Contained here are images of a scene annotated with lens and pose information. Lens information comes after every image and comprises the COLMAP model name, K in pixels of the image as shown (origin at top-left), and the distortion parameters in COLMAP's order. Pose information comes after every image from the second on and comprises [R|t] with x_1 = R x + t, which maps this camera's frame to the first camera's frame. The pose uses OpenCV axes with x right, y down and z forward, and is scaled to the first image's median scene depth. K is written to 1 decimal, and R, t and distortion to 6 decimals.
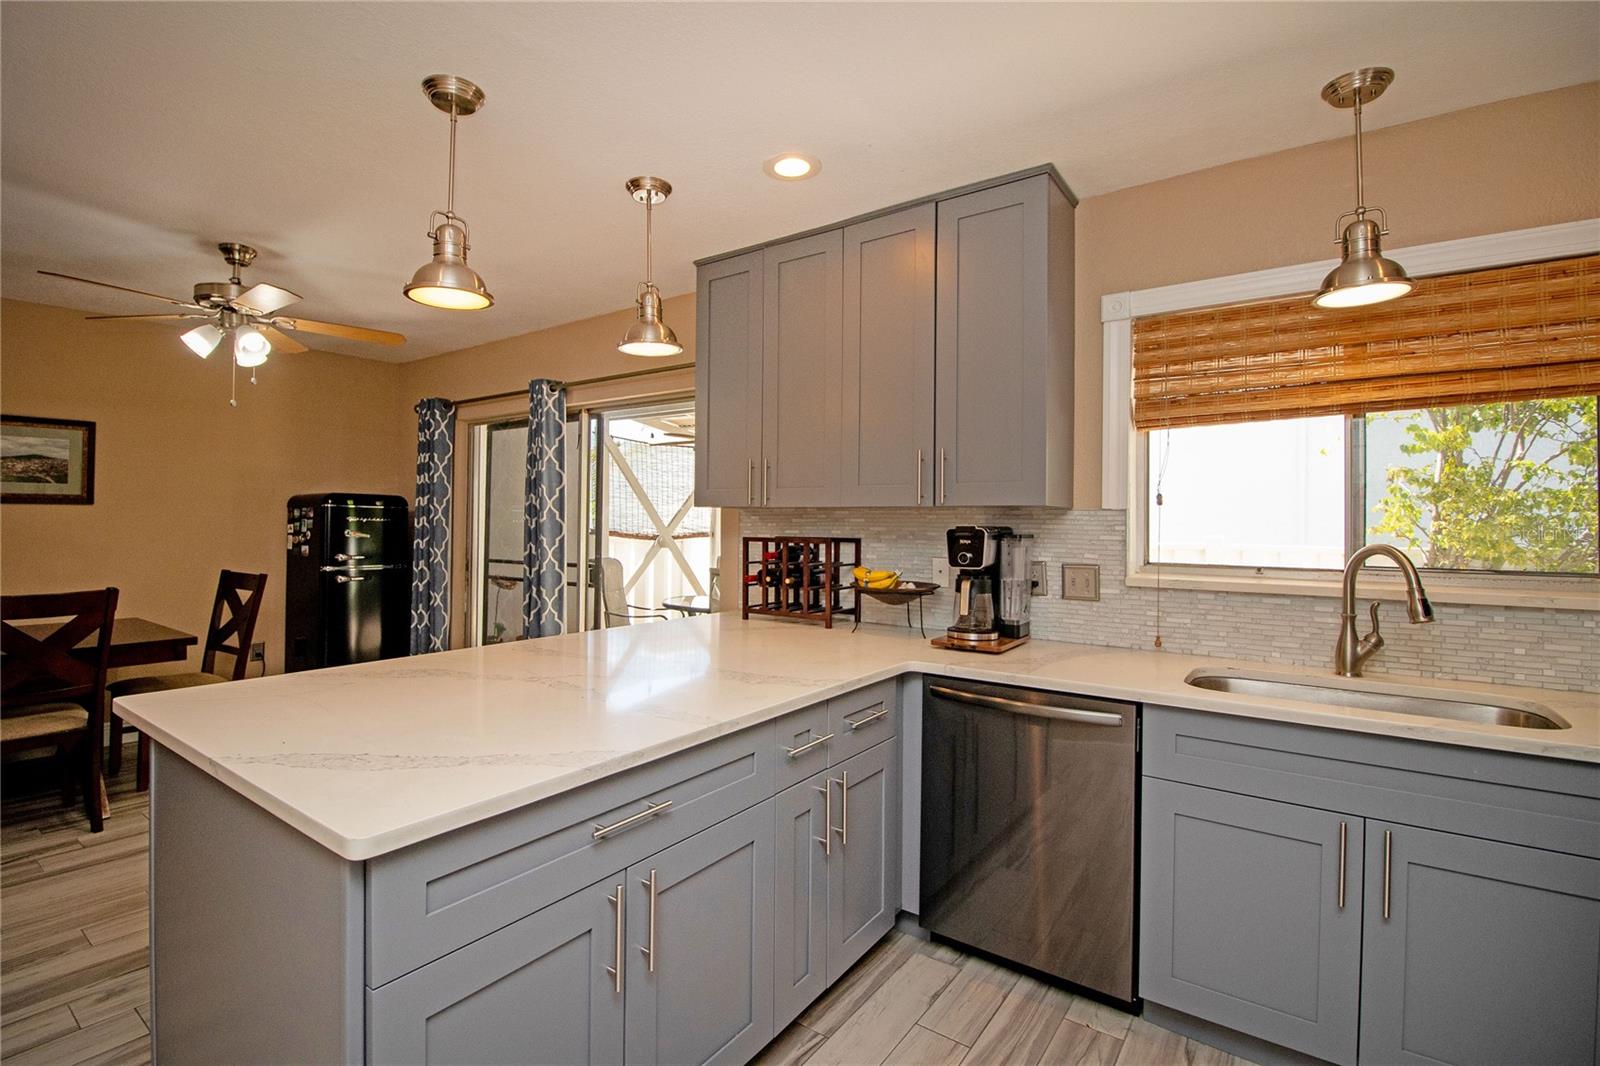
lens RADIAL K [[735.3, 0, 785.1], [0, 735.3, 514.4], [0, 0, 1]] dist [0.000700, -0.013188]
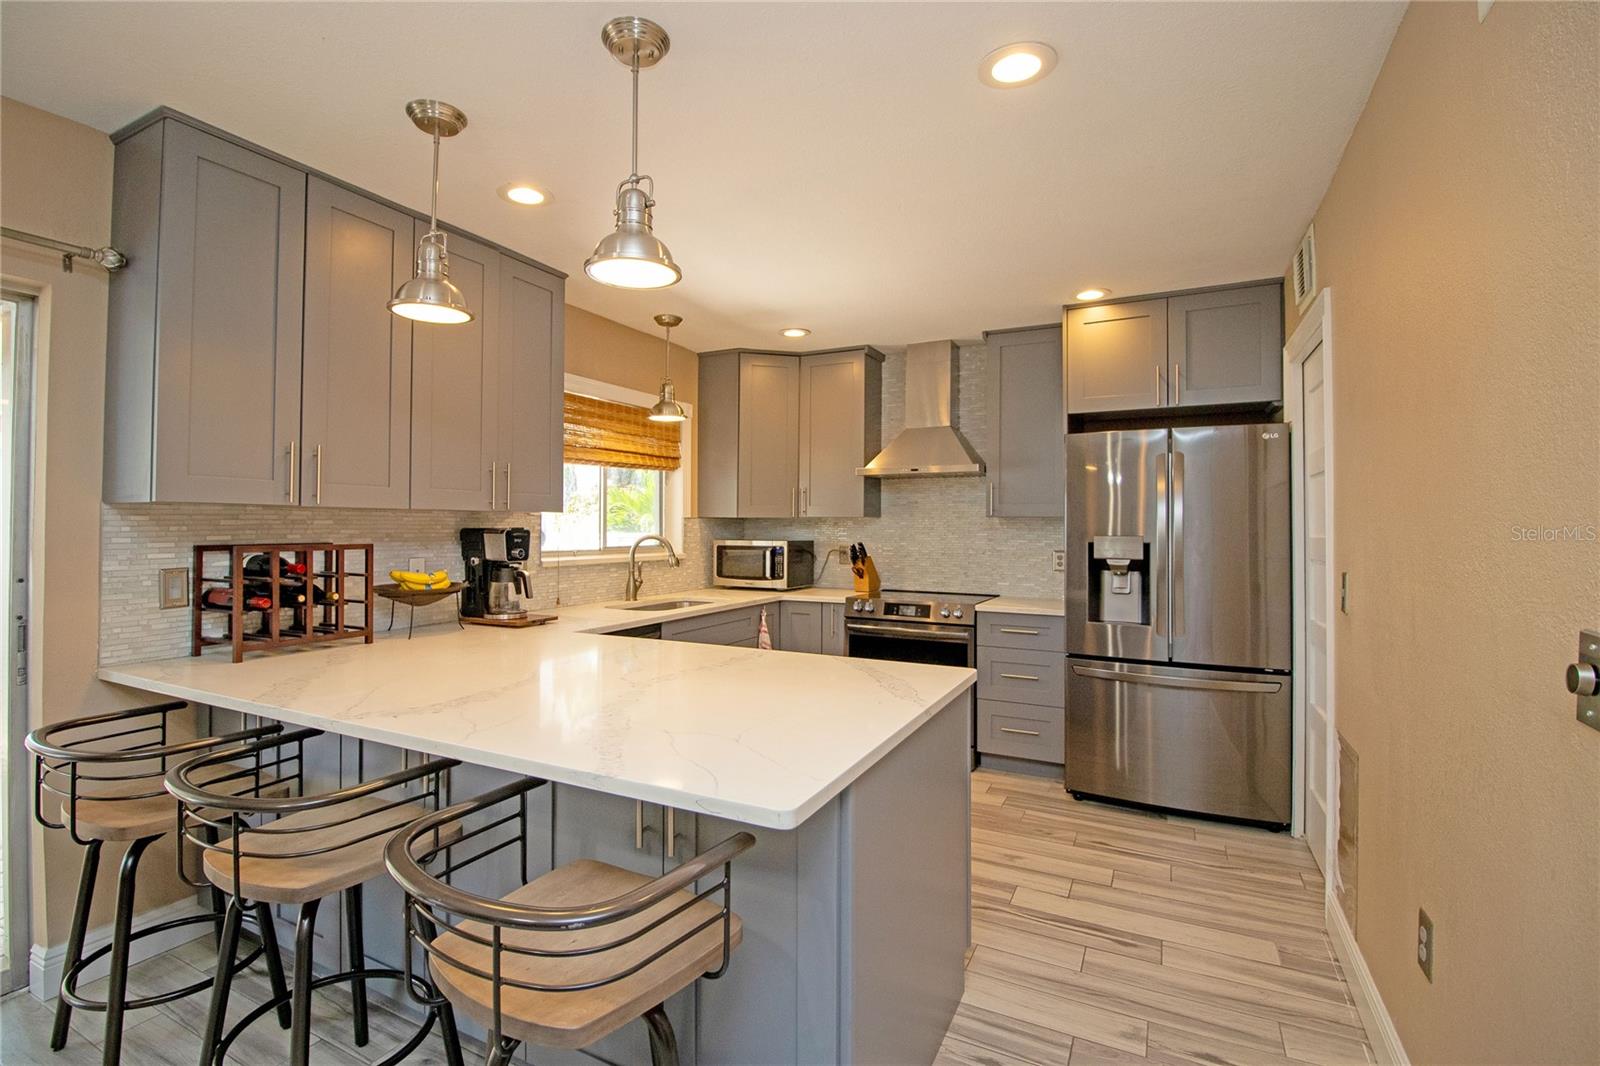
lens RADIAL K [[735.3, 0, 785.1], [0, 735.3, 514.4], [0, 0, 1]] dist [0.000700, -0.013188]
pose [[-0.153059, 0.006575, 0.988195, -1.050828], [-0.015555, 0.999838, -0.009062, -0.002499], [-0.988095, -0.016758, -0.152932, 0.742658]]
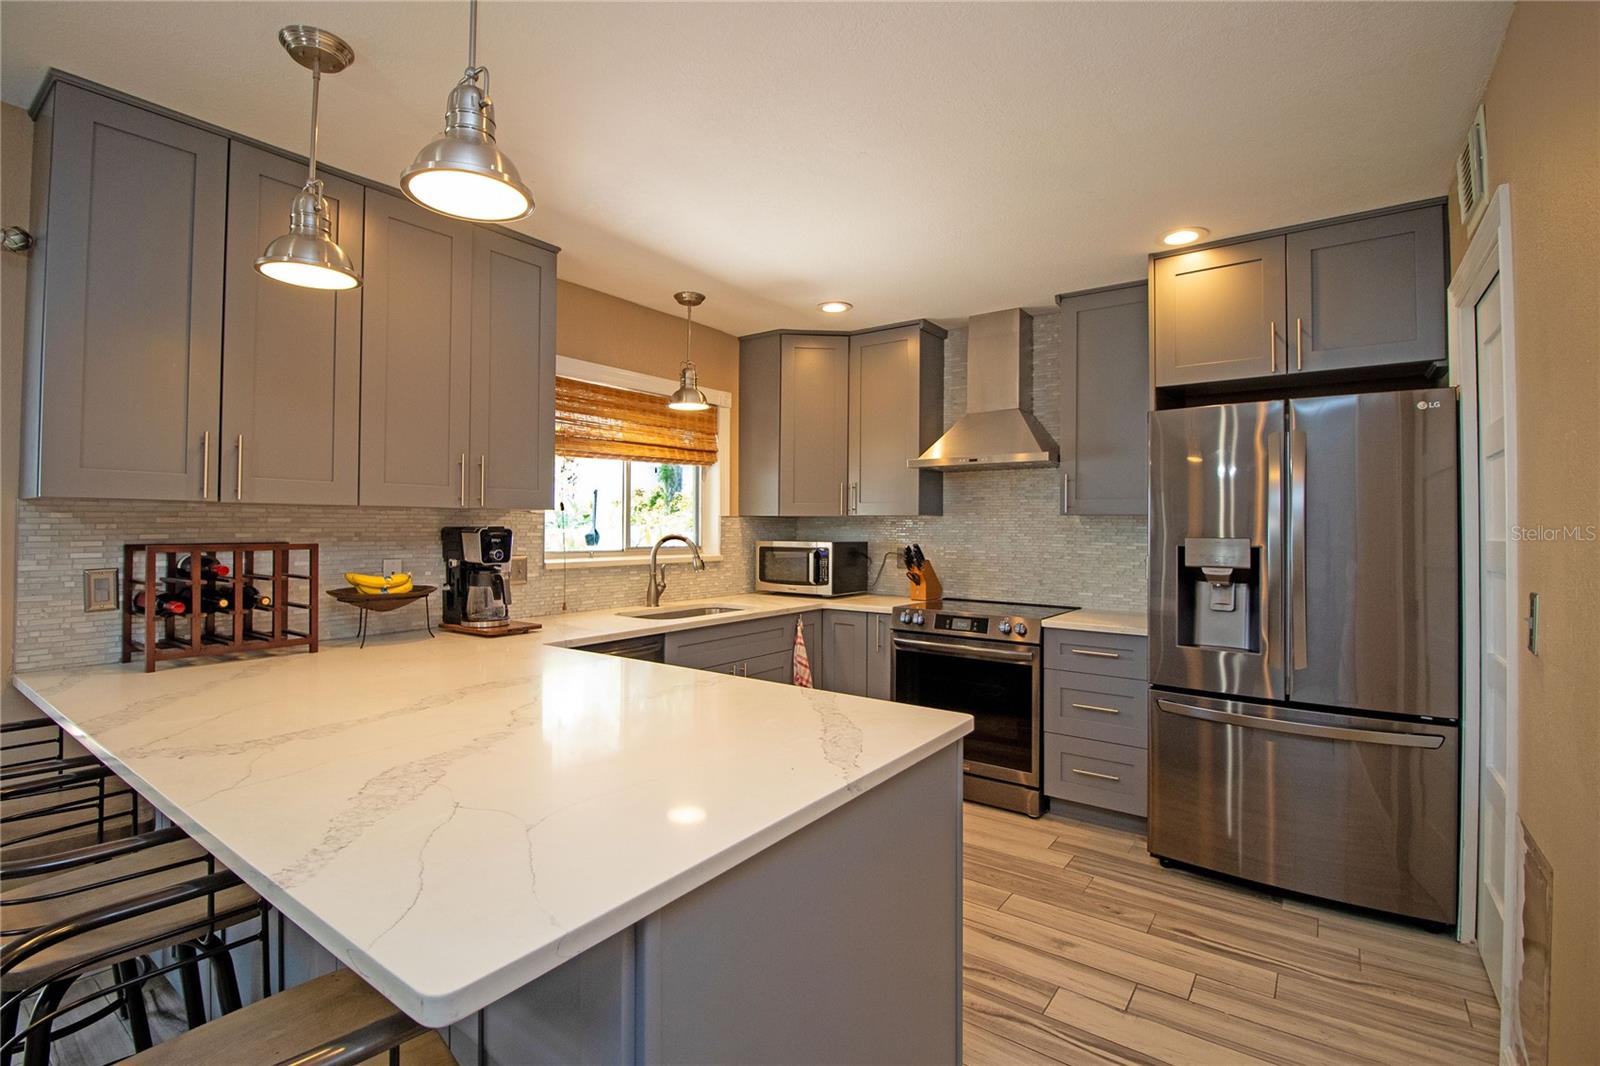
lens RADIAL K [[735.3, 0, 785.1], [0, 735.3, 514.4], [0, 0, 1]] dist [0.000700, -0.013188]
pose [[0.007493, 0.007231, 0.999946, -0.877293], [-0.015650, 0.999852, -0.007113, -0.001681], [-0.999849, -0.015596, 0.007606, 0.546612]]
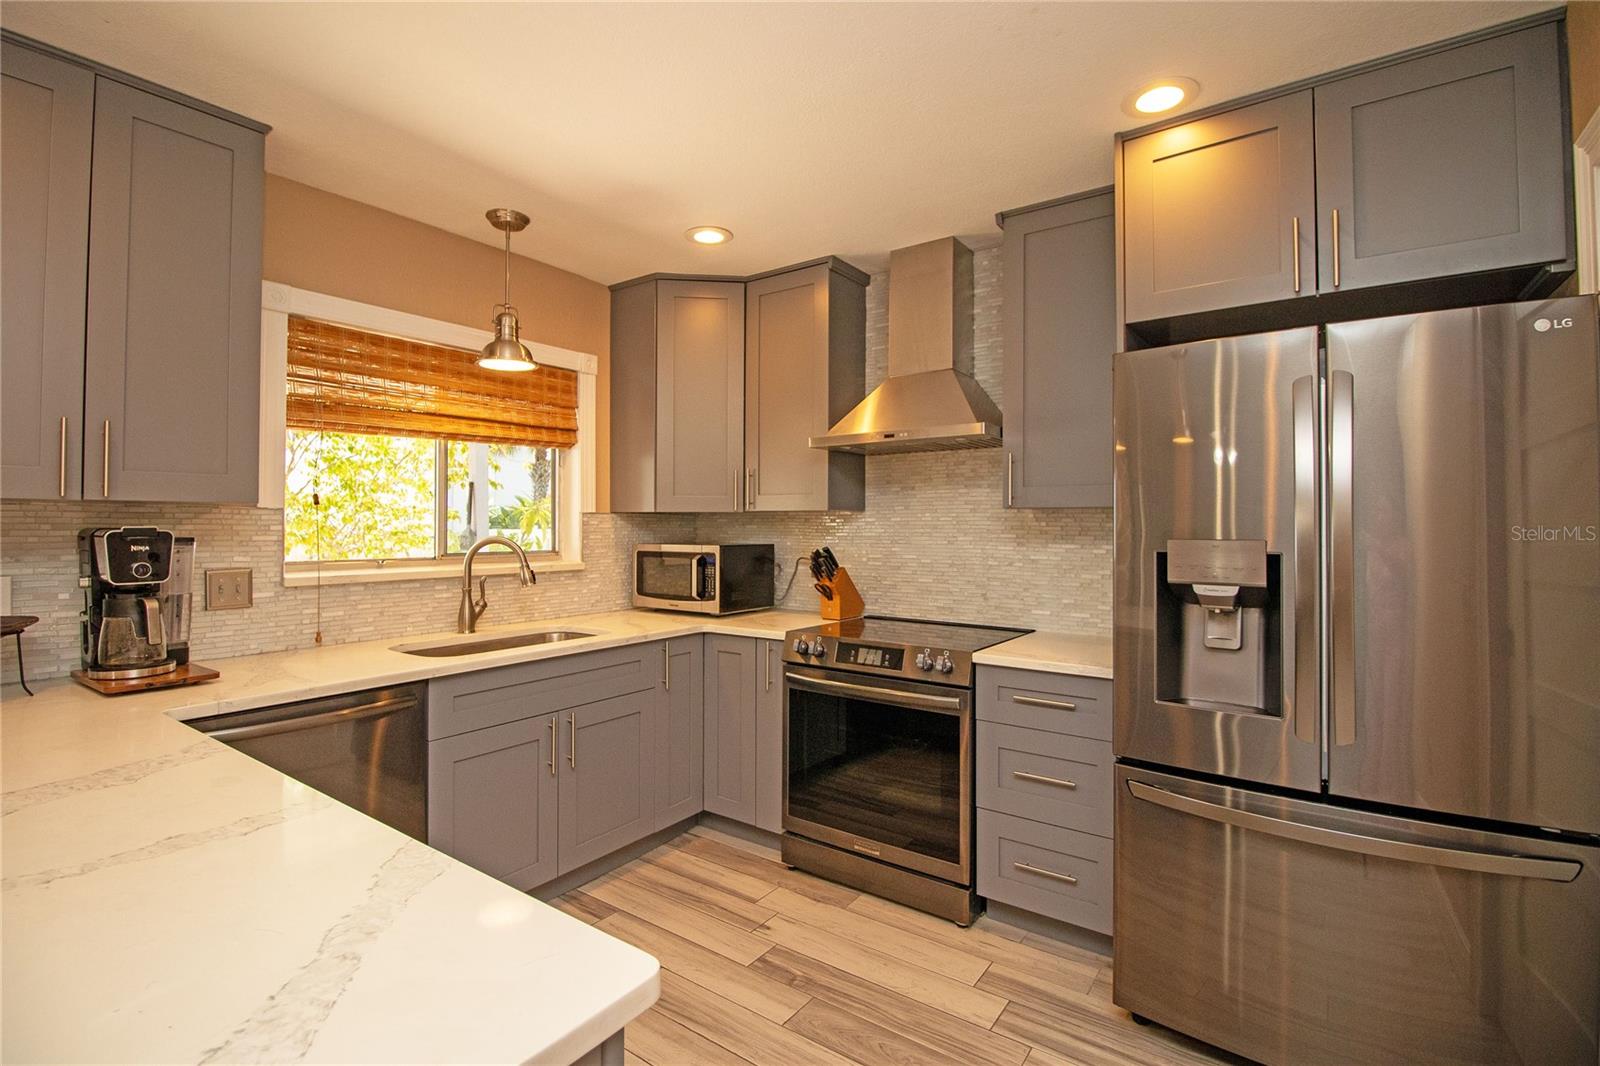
lens RADIAL K [[735.3, 0, 785.1], [0, 735.3, 514.4], [0, 0, 1]] dist [0.000700, -0.013188]
pose [[-0.000819, 0.005535, 0.999984, -0.503917], [-0.010979, 0.999924, -0.005544, -0.000792], [-0.999939, -0.010984, -0.000759, 0.336626]]
